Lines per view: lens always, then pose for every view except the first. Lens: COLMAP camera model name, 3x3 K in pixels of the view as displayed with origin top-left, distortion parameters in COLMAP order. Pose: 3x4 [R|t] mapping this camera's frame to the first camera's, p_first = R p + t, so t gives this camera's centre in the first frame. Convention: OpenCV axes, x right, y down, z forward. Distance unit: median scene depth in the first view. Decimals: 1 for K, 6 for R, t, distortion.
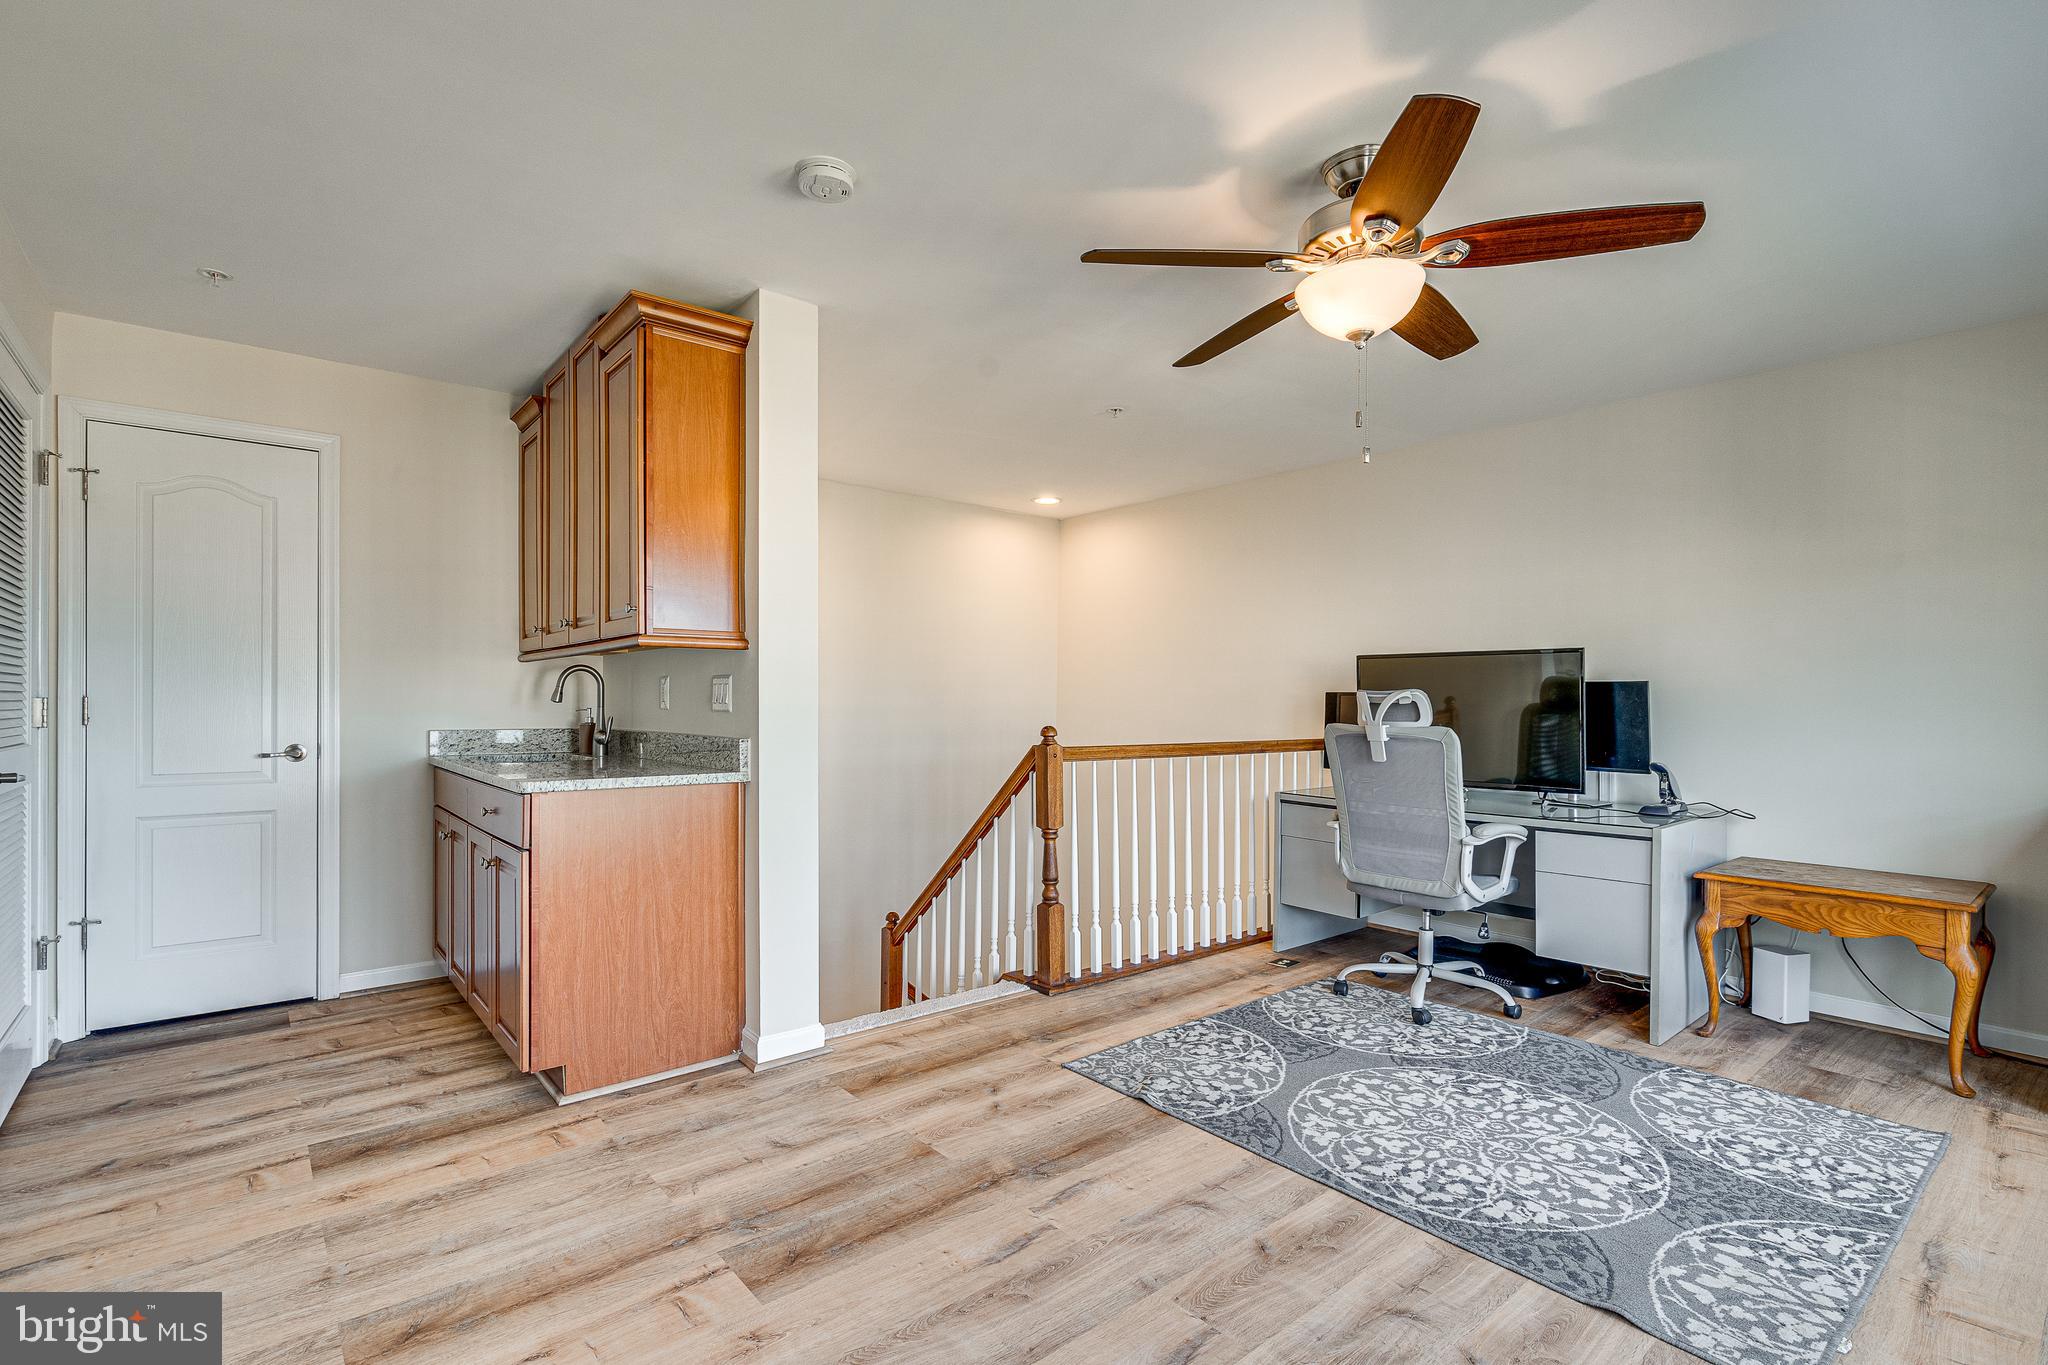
lens RADIAL K [[951.7, 0, 1021.2], [0, 951.7, 699.9], [0, 0, 1]] dist [-0.001503, 0.000292]
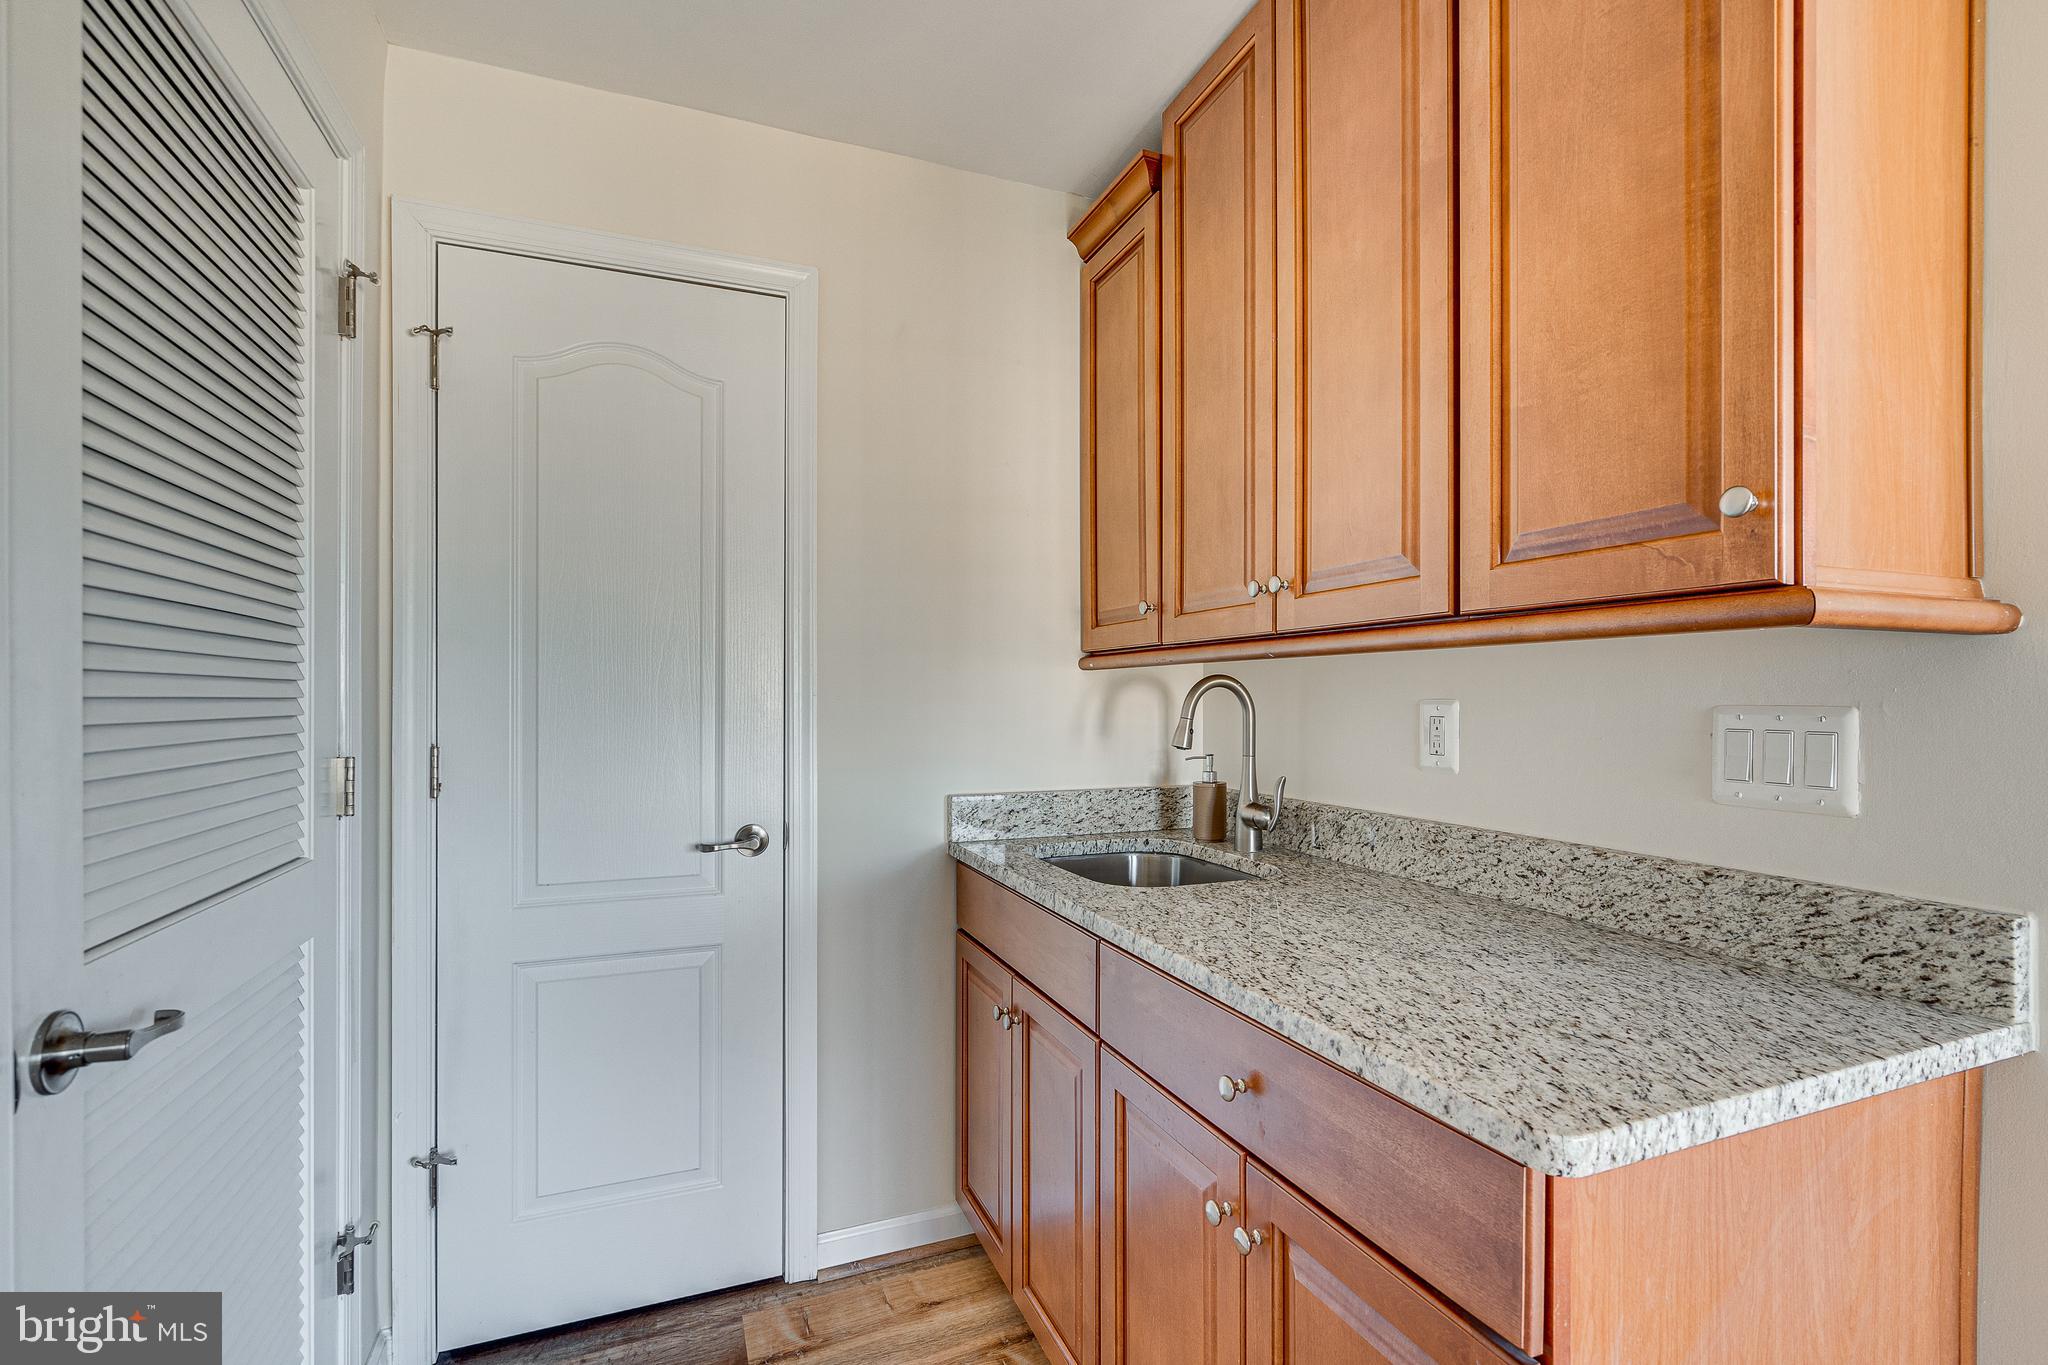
lens RADIAL K [[951.7, 0, 1034.3], [0, 951.7, 683.8], [0, 0, 1]] dist [-0.001503, 0.000292]
pose [[0.948719, -0.010848, -0.315935, -0.422519], [0.005649, 0.999833, -0.017370, -0.024947], [0.316071, 0.014694, 0.948622, 0.513930]]
